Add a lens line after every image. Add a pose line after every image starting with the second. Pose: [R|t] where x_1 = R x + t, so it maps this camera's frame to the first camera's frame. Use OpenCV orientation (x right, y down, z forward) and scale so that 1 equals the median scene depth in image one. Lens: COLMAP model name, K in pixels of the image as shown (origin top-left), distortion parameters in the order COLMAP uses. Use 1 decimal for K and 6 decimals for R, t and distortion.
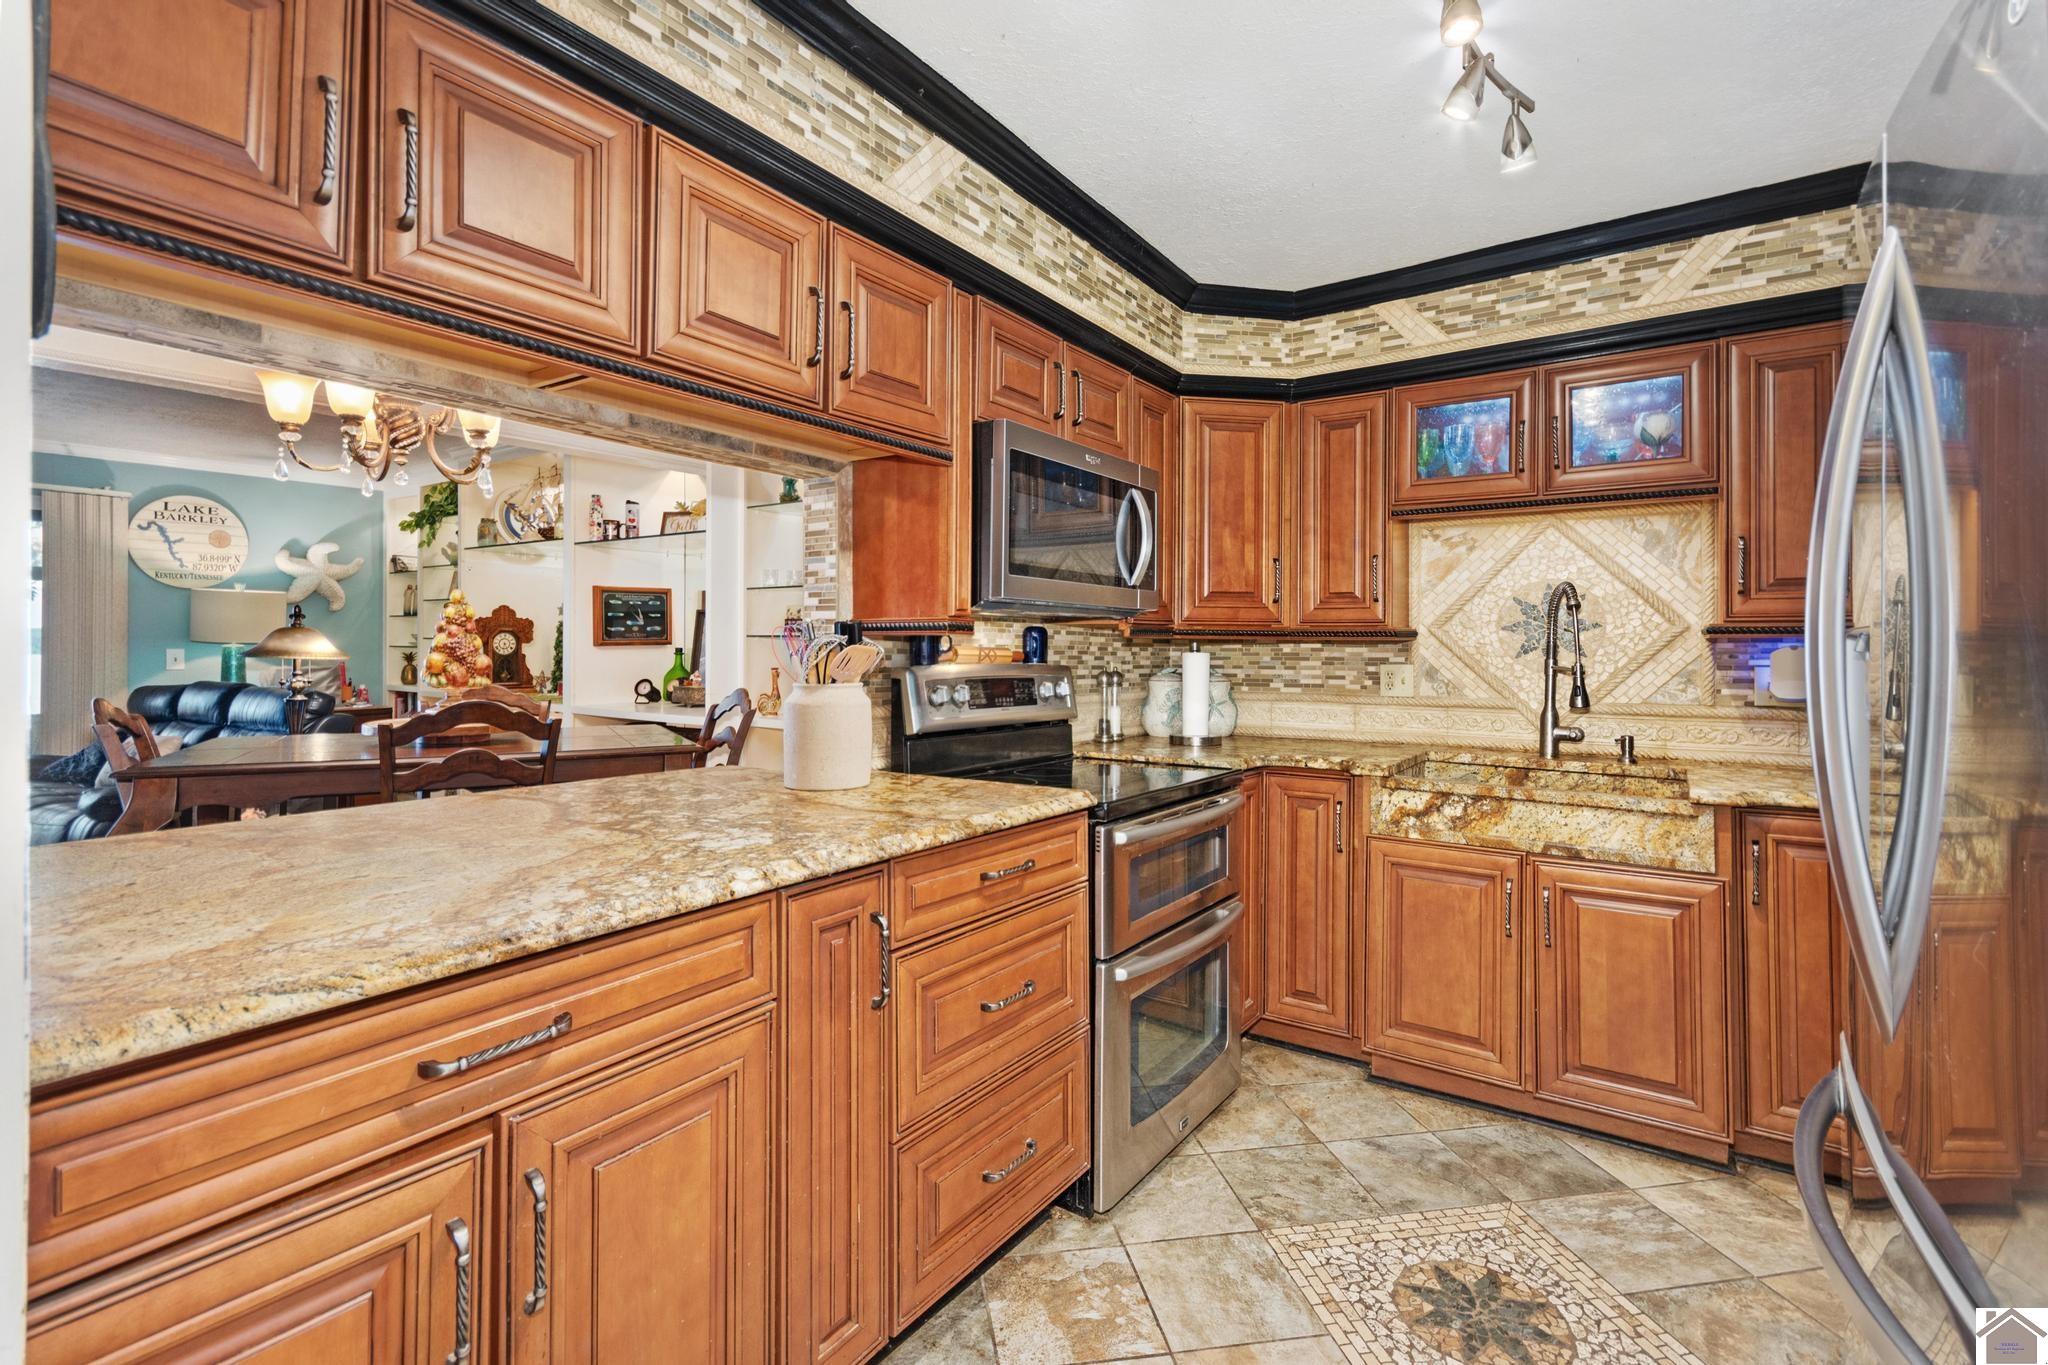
lens RADIAL K [[915.5, 0, 1040.0], [0, 915.5, 643.9], [0, 0, 1]] dist [-0.000491, 0.000842]
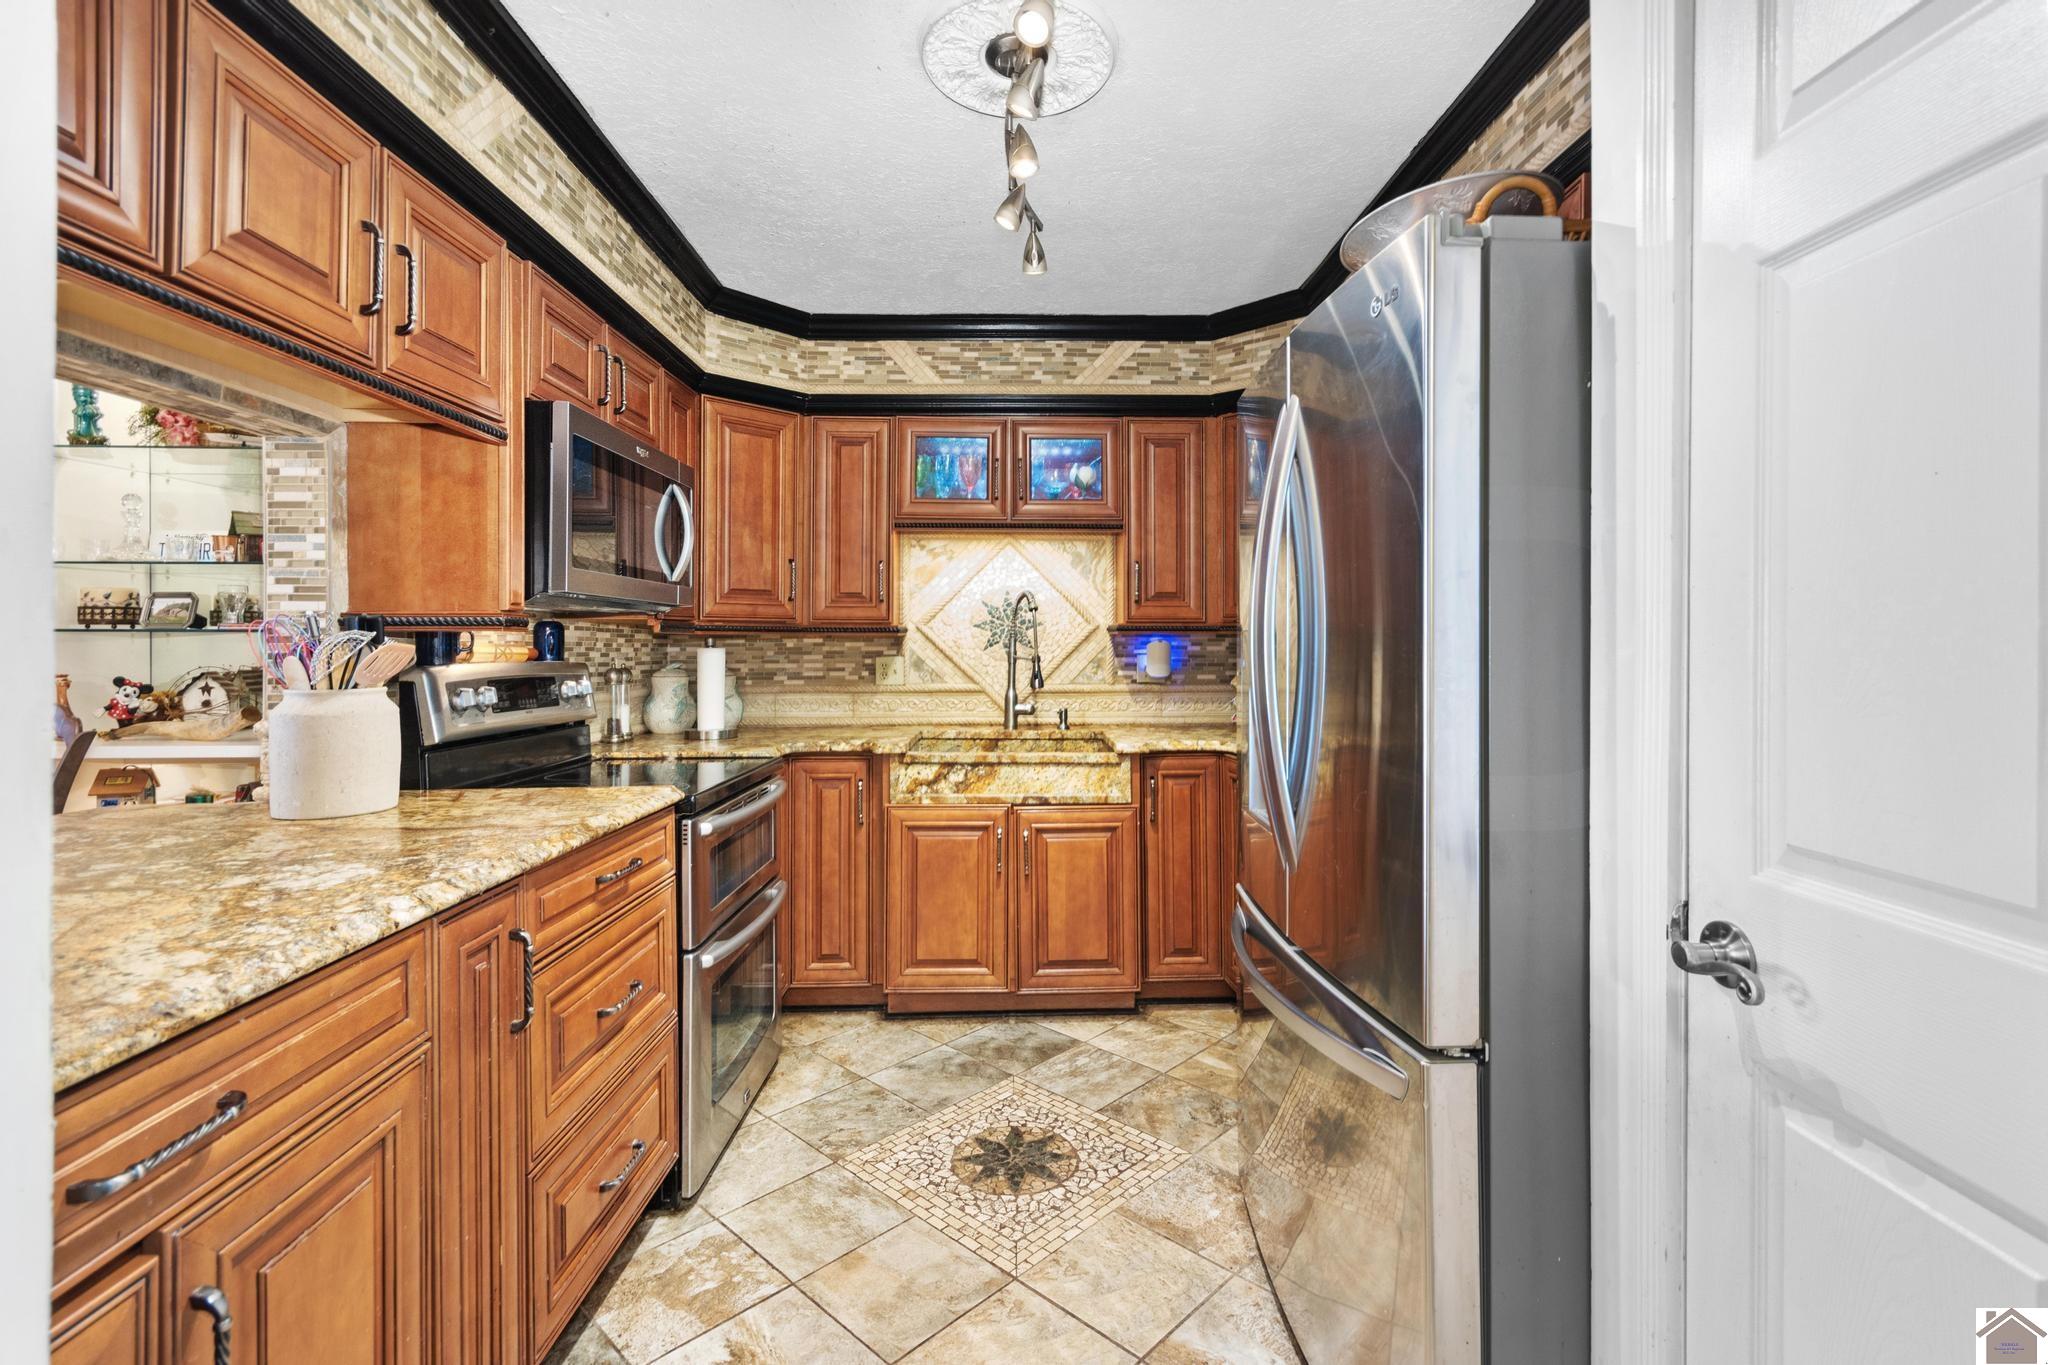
lens RADIAL K [[915.5, 0, 1040.0], [0, 915.5, 643.9], [0, 0, 1]] dist [-0.000491, 0.000842]
pose [[0.805761, -0.006017, 0.592210, -0.176515], [0.001879, 0.999969, 0.007603, -0.002388], [-0.592238, -0.005014, 0.805748, -0.040441]]
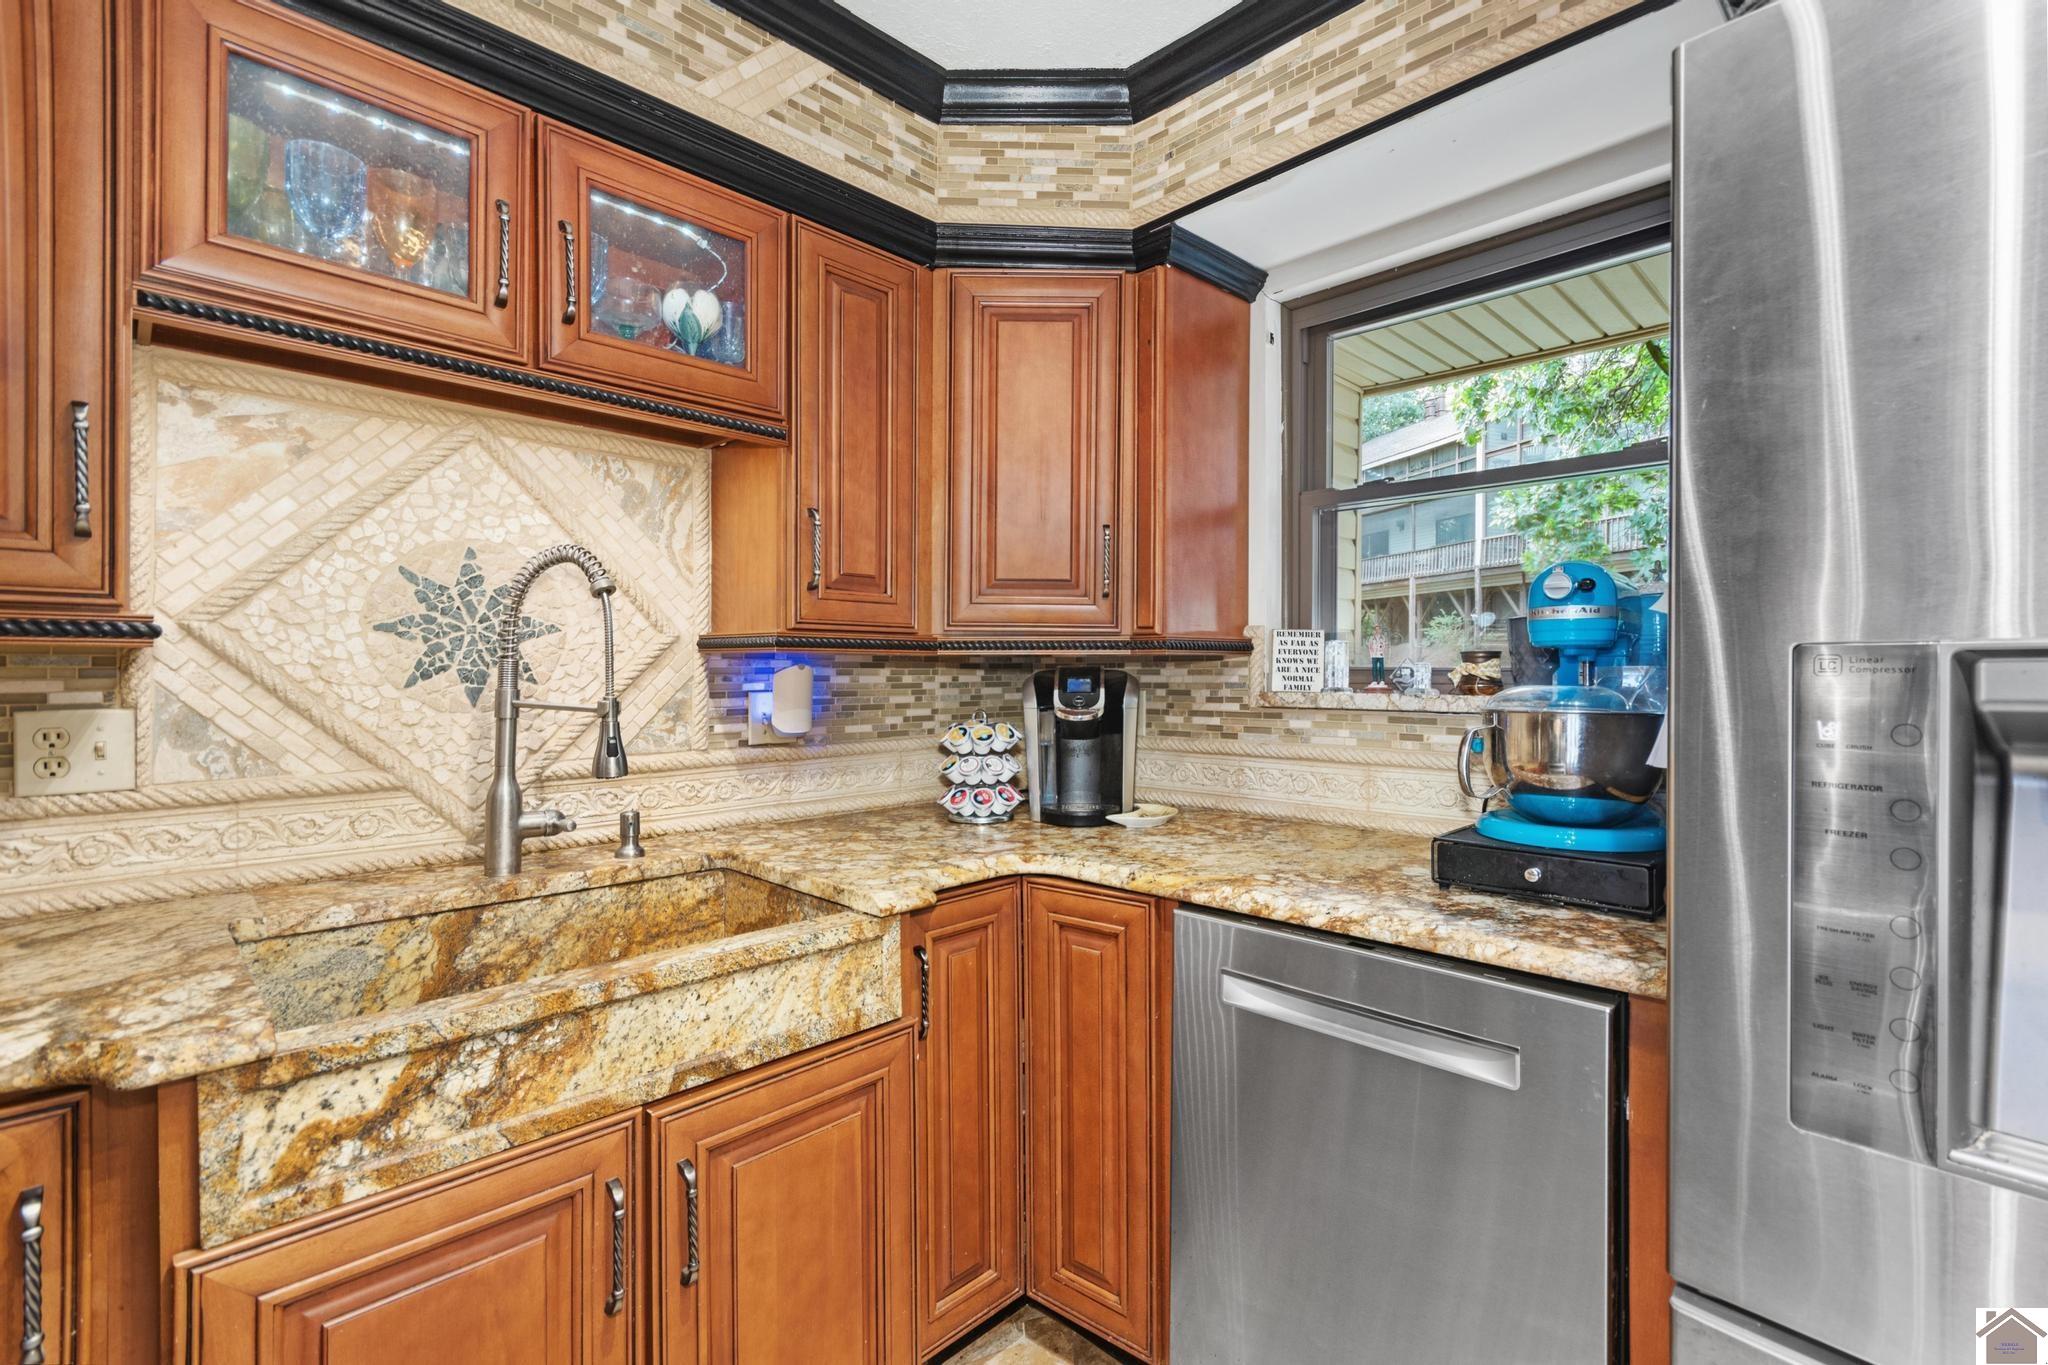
lens RADIAL K [[895.3, 0, 1011.7], [0, 895.3, 679.0], [0, 0, 1]] dist [-0.000024, -0.000237]
pose [[0.182487, -0.015290, 0.983089, 0.114546], [-0.005479, 0.999848, 0.016567, 0.000927], [-0.983193, -0.008410, 0.182375, 0.701277]]
